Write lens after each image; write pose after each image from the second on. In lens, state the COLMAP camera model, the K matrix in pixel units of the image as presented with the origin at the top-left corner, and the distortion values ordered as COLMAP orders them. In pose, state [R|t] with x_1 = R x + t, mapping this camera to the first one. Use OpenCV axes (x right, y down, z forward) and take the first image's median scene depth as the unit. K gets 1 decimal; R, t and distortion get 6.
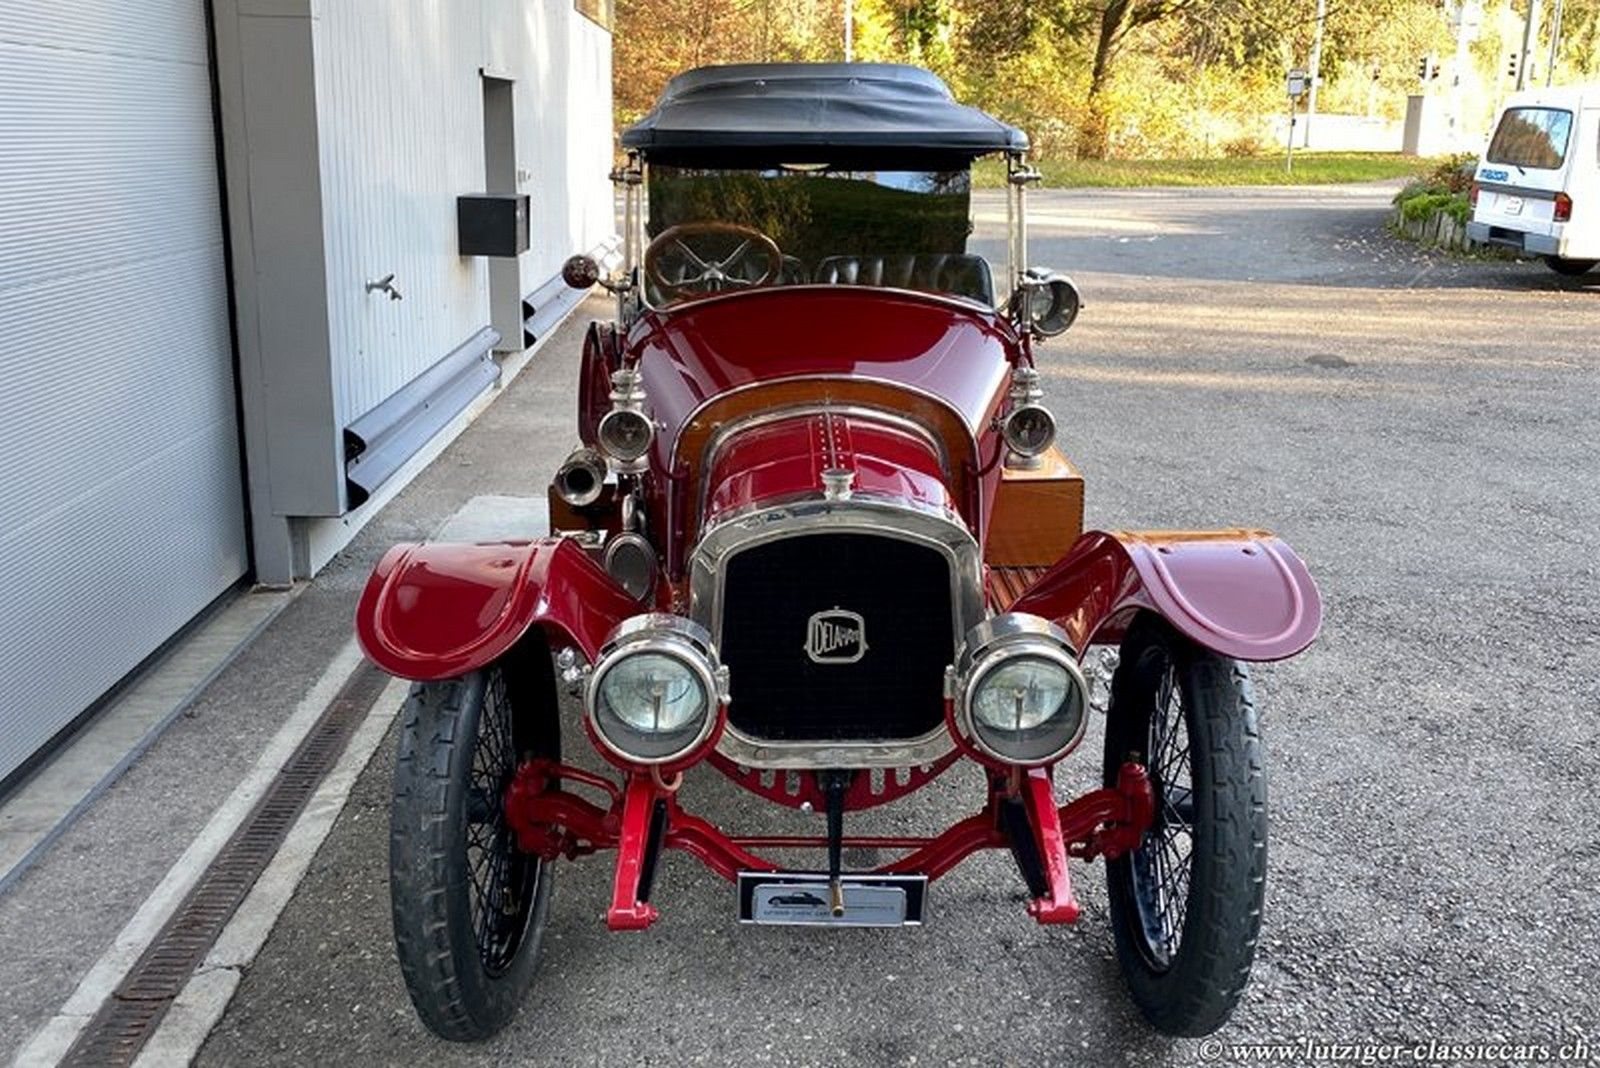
lens RADIAL K [[1381.5, 0, 834.3], [0, 1381.5, 473.9], [0, 0, 1]] dist [0.057057, -0.106645]
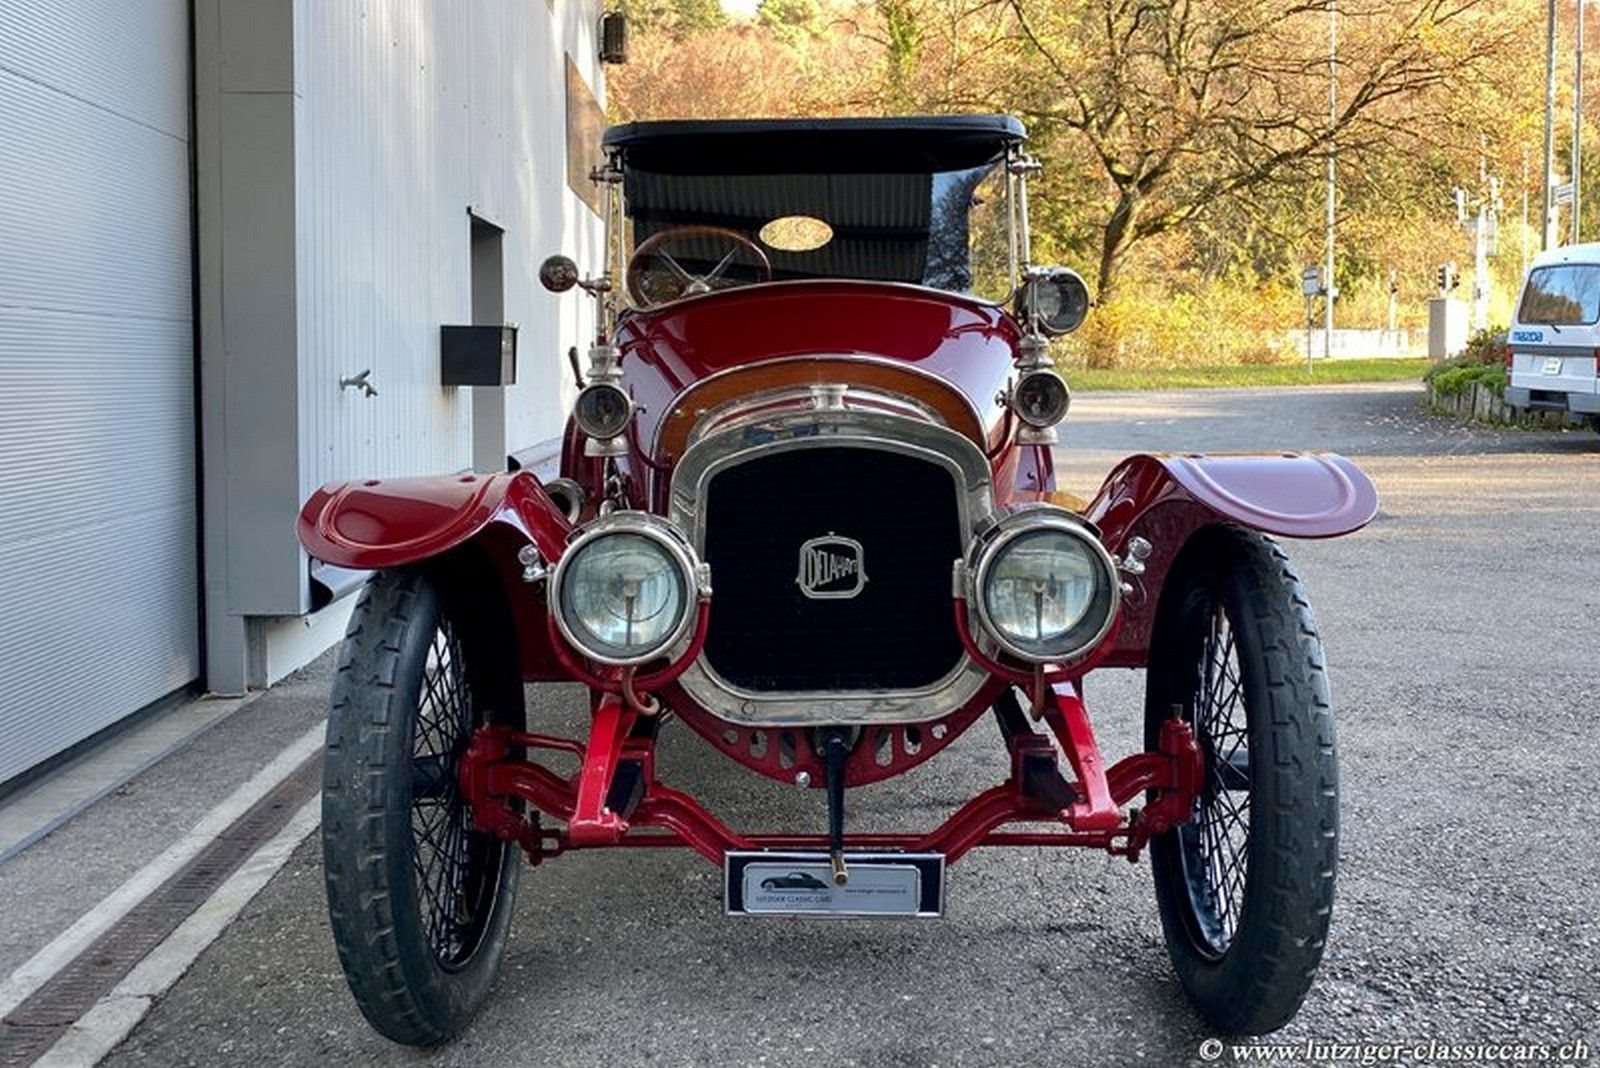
lens RADIAL K [[1460.1, 0, 800.0], [0, 1460.1, 457.0], [0, 0, 1]] dist [0.069954, -0.110375]
pose [[0.999390, -0.023414, -0.025917, 0.005765], [0.018208, 0.982485, -0.185451, 0.183373], [0.029806, 0.184866, 0.982312, 0.046839]]
